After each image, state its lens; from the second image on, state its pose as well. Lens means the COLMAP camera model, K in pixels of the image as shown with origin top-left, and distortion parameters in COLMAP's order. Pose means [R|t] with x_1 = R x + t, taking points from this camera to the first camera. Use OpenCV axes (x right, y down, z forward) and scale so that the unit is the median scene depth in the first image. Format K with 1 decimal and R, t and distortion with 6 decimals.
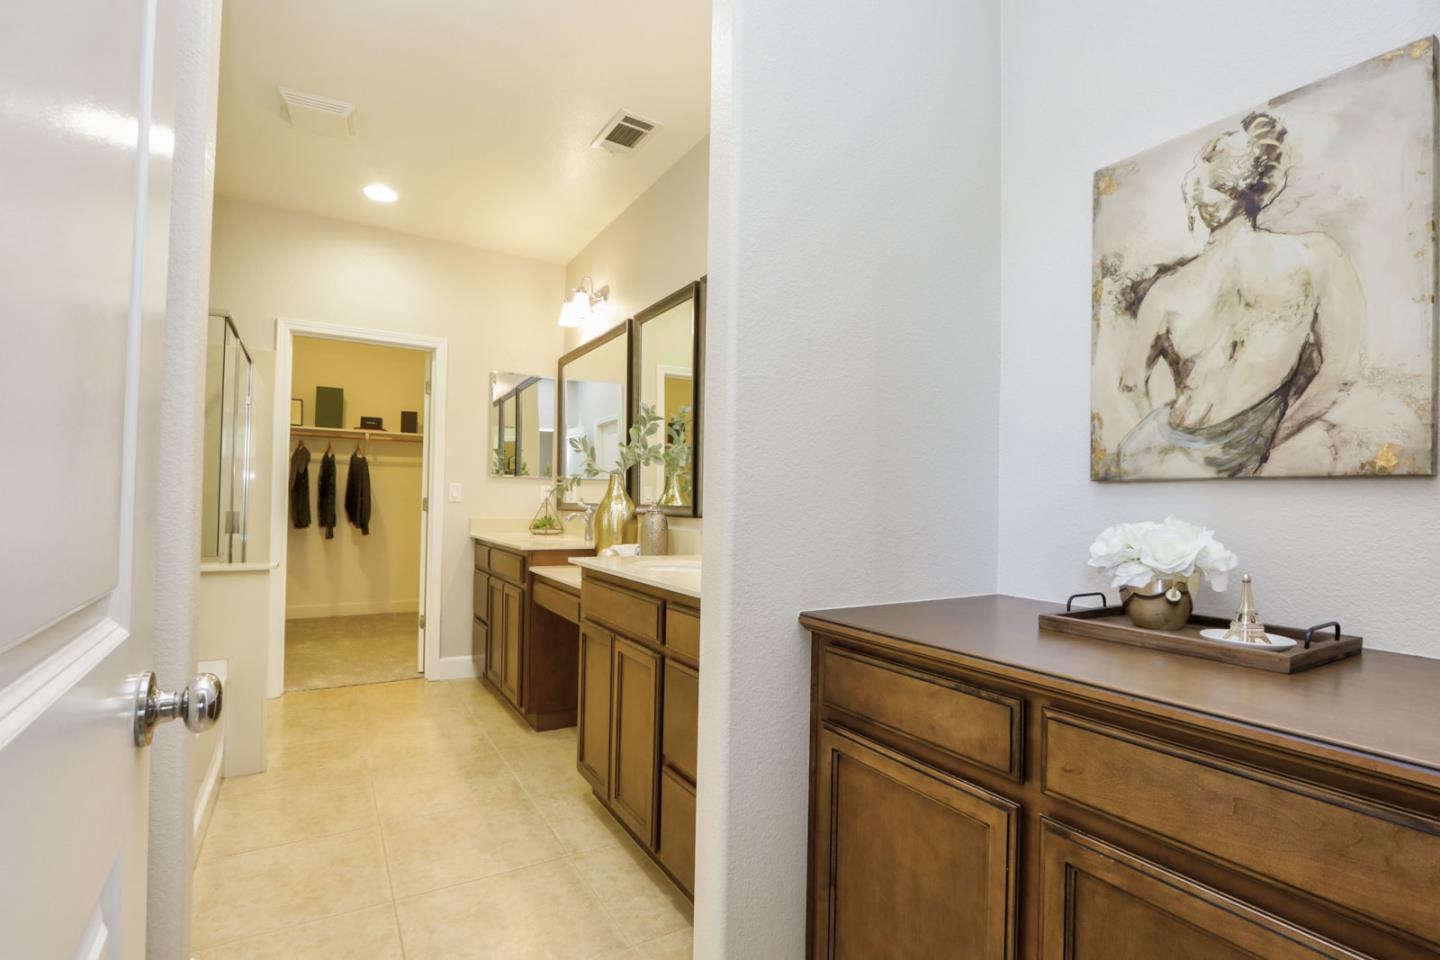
lens RADIAL K [[716.9, 0, 727.8], [0, 716.9, 486.5], [0, 0, 1]] dist [-0.001542, 0.000283]
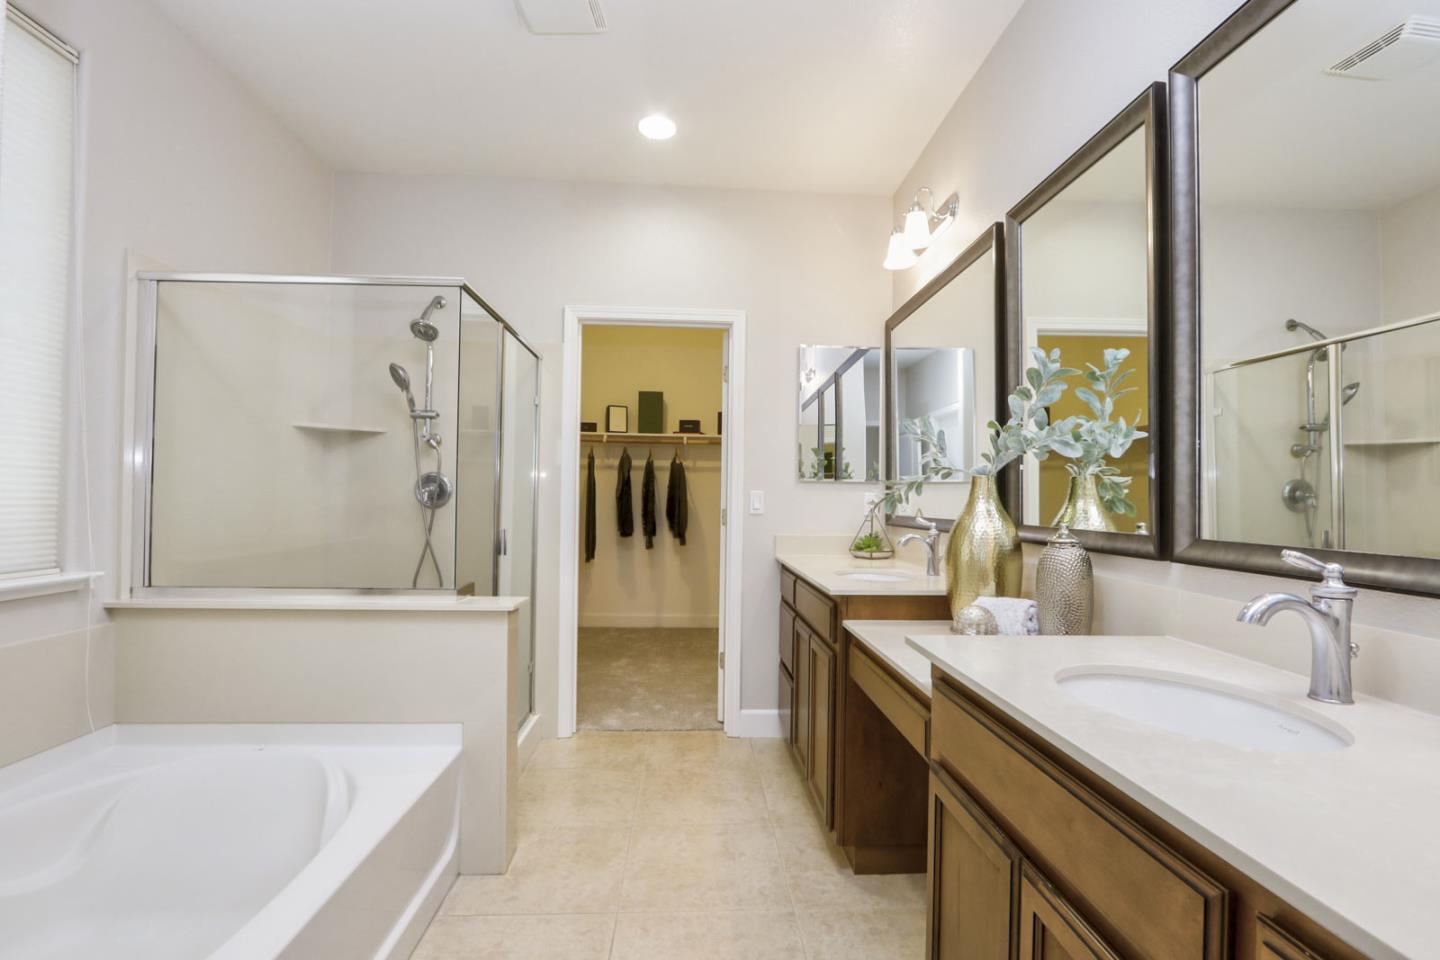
lens RADIAL K [[659.6, 0, 721.4], [0, 659.6, 495.5], [0, 0, 1]] dist [-0.041948, -0.000183]
pose [[0.886373, -0.006900, -0.462920, -0.080776], [0.012353, 0.999885, 0.008749, -0.006121], [0.462807, -0.013474, 0.886357, 0.347917]]
